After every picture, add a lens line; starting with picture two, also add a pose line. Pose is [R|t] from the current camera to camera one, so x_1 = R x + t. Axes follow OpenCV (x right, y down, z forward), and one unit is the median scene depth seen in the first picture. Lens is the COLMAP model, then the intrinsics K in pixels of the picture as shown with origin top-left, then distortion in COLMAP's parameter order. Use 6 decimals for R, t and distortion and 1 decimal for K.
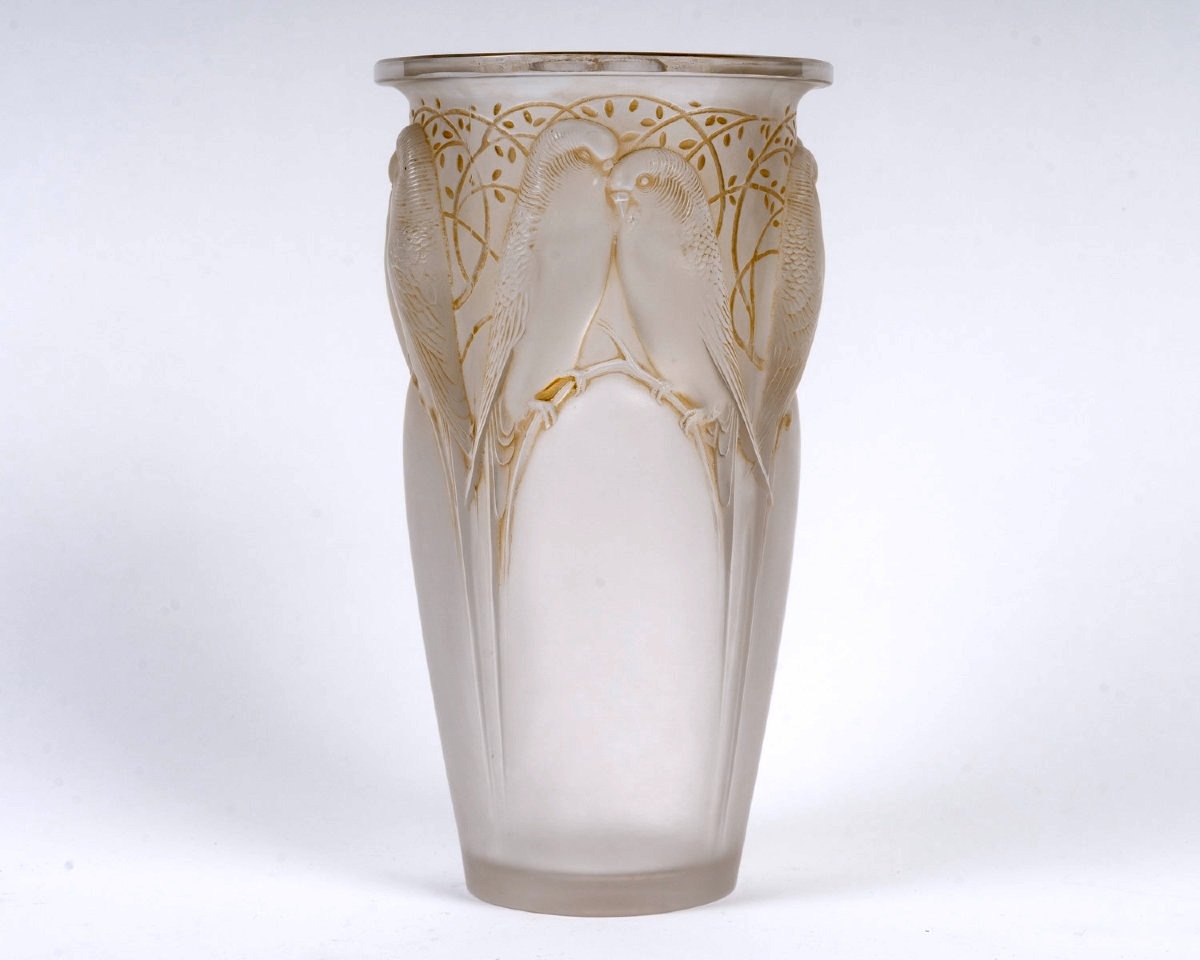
lens RADIAL K [[3029.2, 0, 600.0], [0, 3029.2, 480.0], [0, 0, 1]] dist [-0.046704, 0.047428]
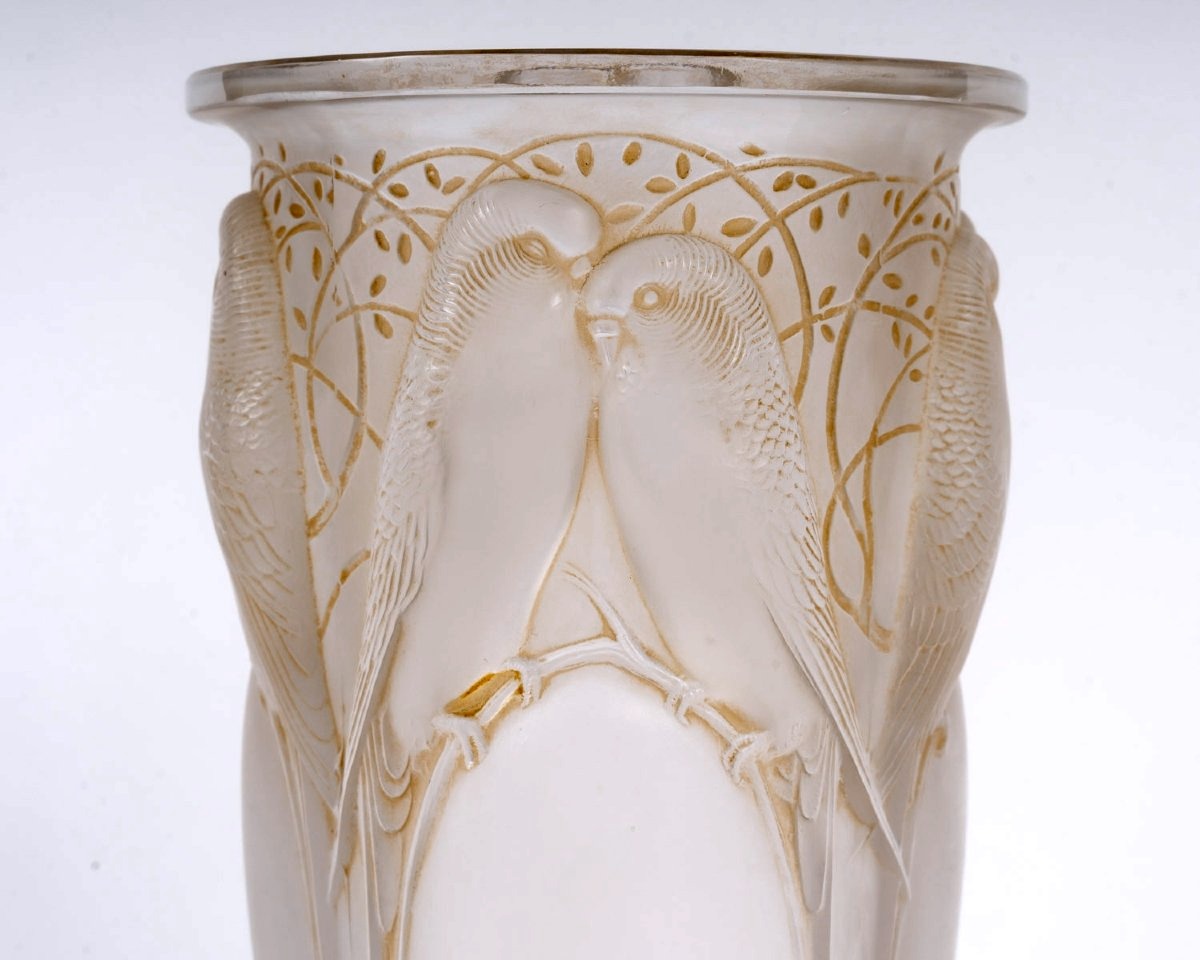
lens RADIAL K [[3127.1, 0, 600.0], [0, 3127.1, 480.0], [0, 0, 1]] dist [0.014311, -0.035341]
pose [[0.996480, 0.003891, -0.083741, 0.049877], [-0.006490, 0.999505, -0.030784, -0.049934], [0.083580, 0.031219, 0.996012, 0.456681]]
